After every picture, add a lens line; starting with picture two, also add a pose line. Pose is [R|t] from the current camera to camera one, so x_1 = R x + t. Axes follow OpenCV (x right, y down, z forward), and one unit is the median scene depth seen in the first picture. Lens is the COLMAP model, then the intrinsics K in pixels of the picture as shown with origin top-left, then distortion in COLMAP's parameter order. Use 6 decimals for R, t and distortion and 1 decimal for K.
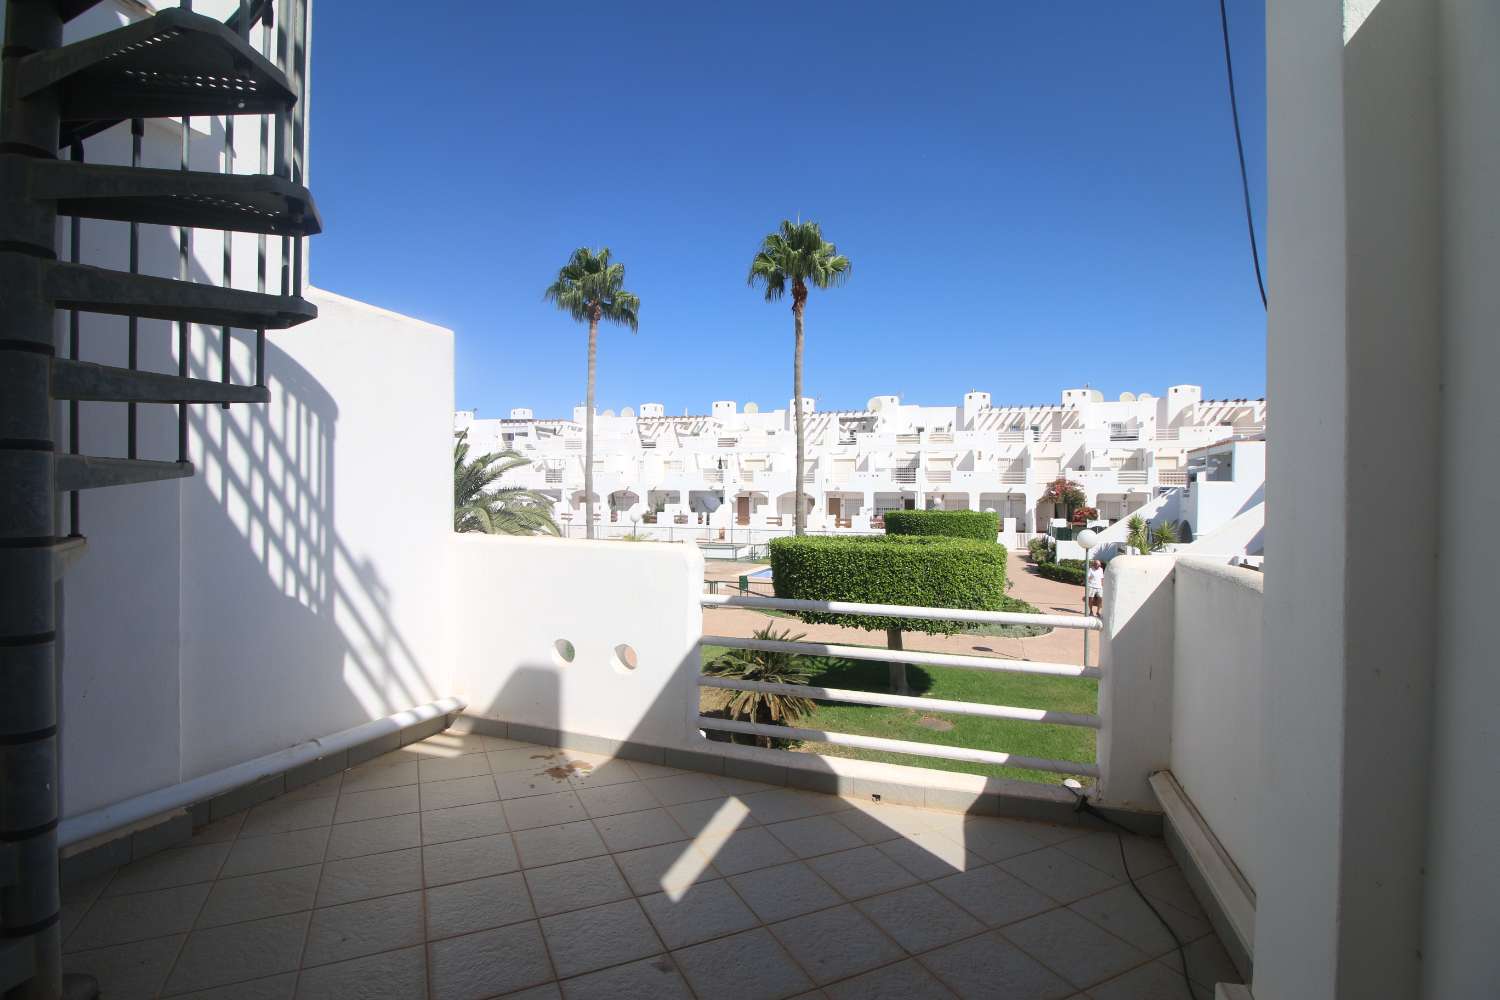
lens RADIAL K [[692.2, 0, 748.6], [0, 692.2, 507.2], [0, 0, 1]] dist [0.000390, -0.013603]
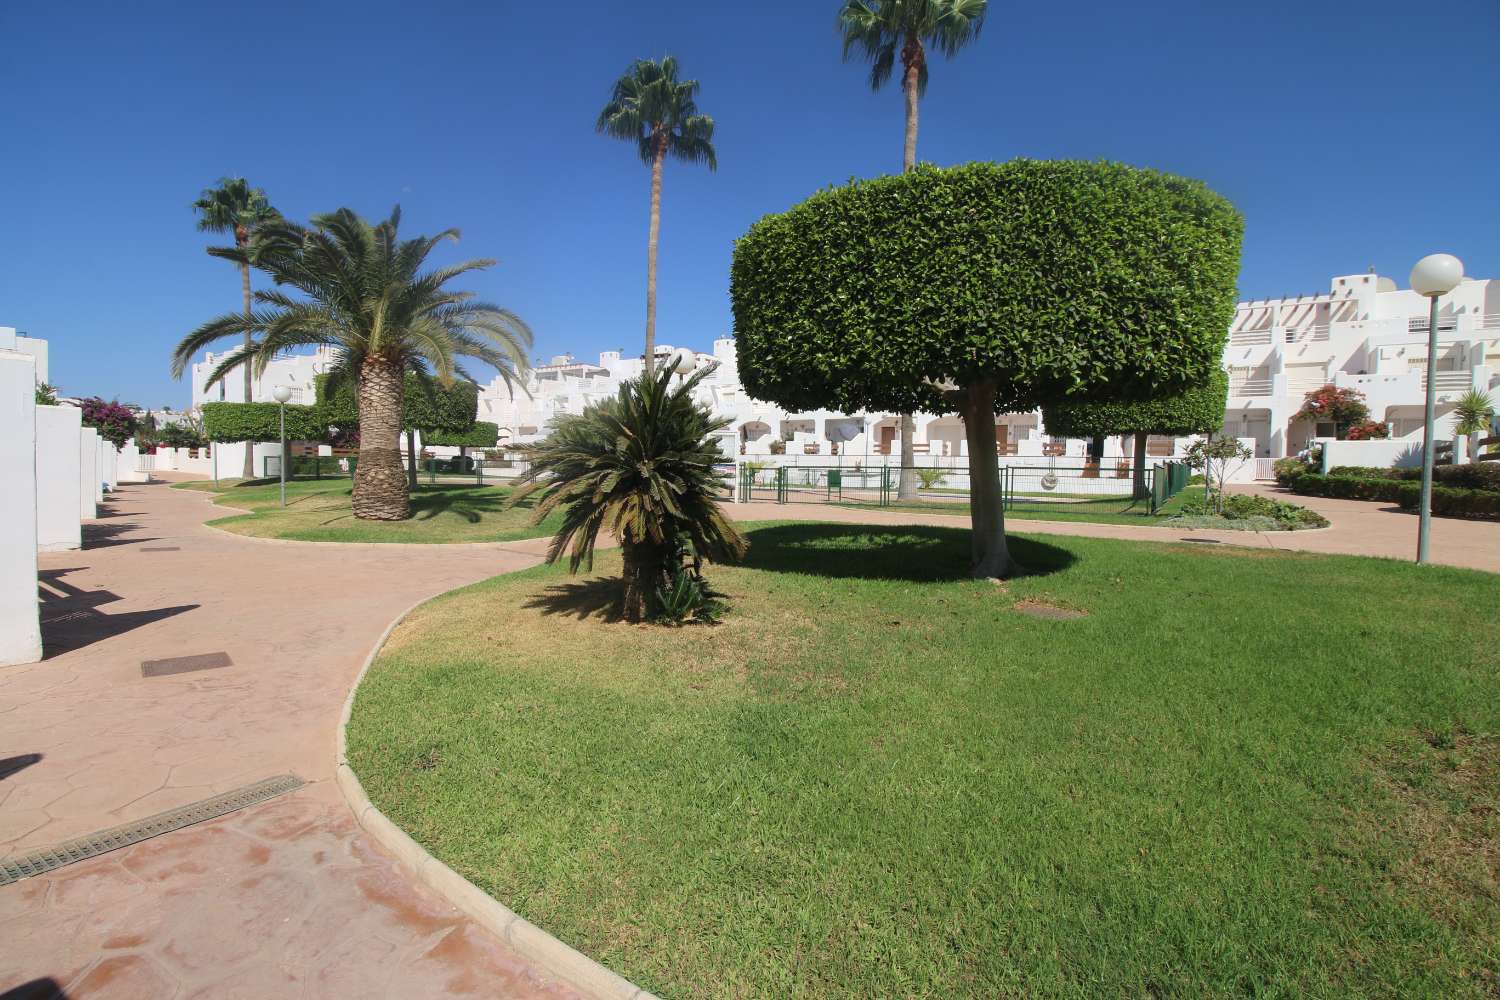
lens RADIAL K [[692.2, 0, 746.5], [0, 692.2, 500.6], [0, 0, 1]] dist [0.000390, -0.013603]
pose [[0.964991, 0.022894, -0.261281, 0.055191], [-0.016637, 0.999520, 0.026132, 0.064978], [0.261754, -0.020870, 0.964909, 0.144949]]
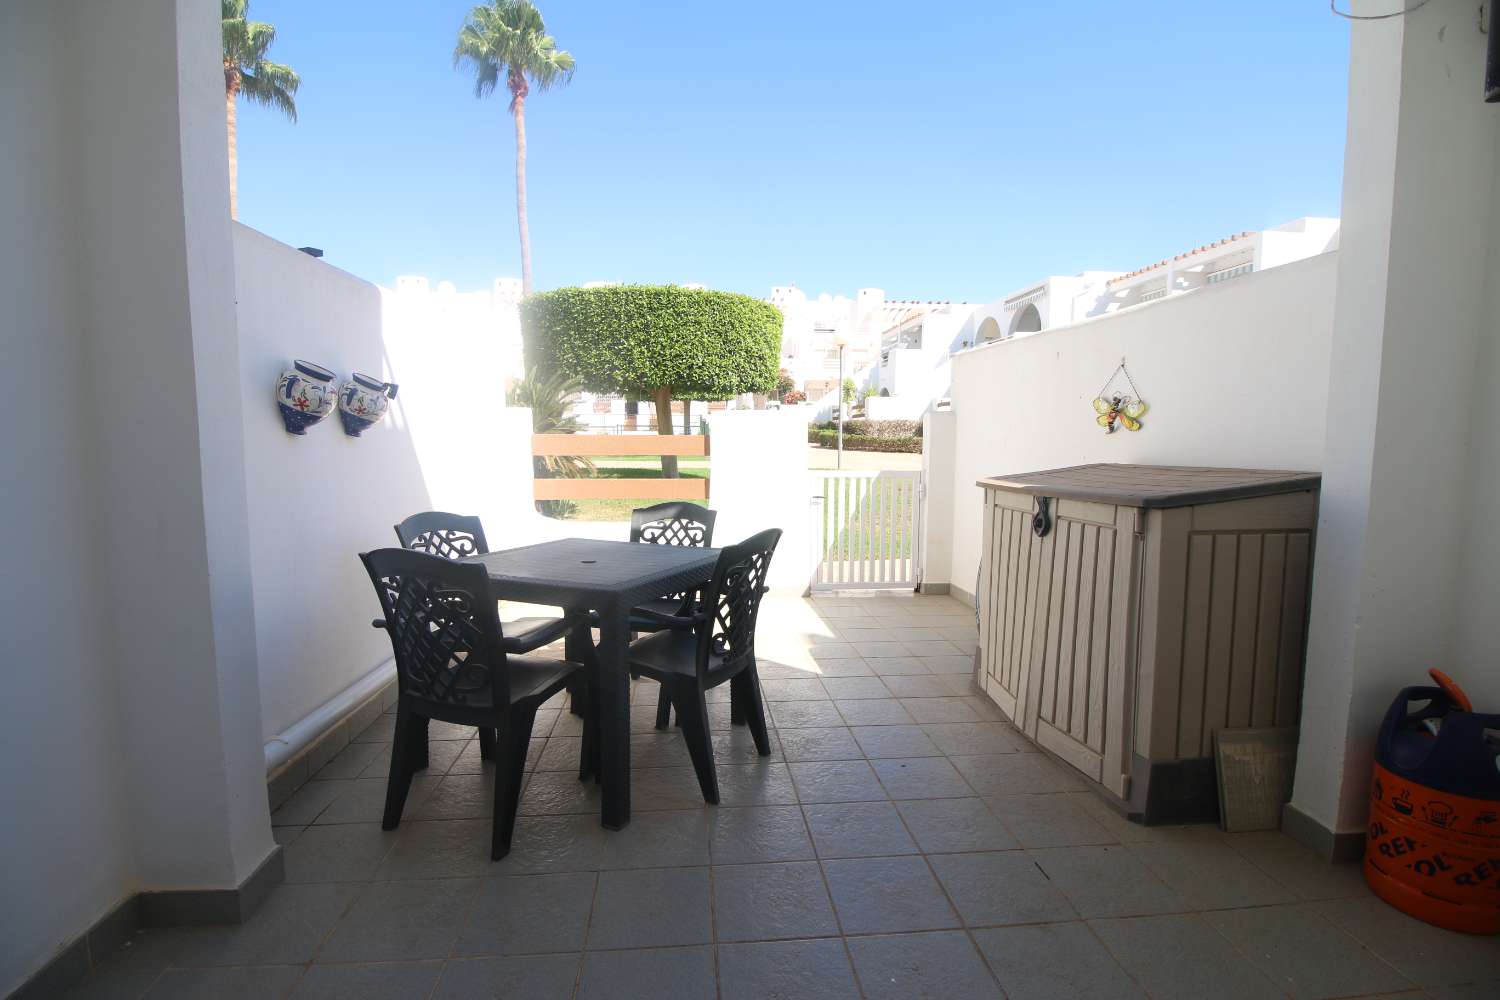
lens RADIAL K [[692.2, 0, 747.5], [0, 692.2, 511.1], [0, 0, 1]] dist [0.000390, -0.013603]
pose [[0.913951, -0.051977, 0.402482, -0.019877], [0.010414, 0.994441, 0.104775, 0.064773], [-0.405691, -0.091568, 0.909412, 0.036157]]
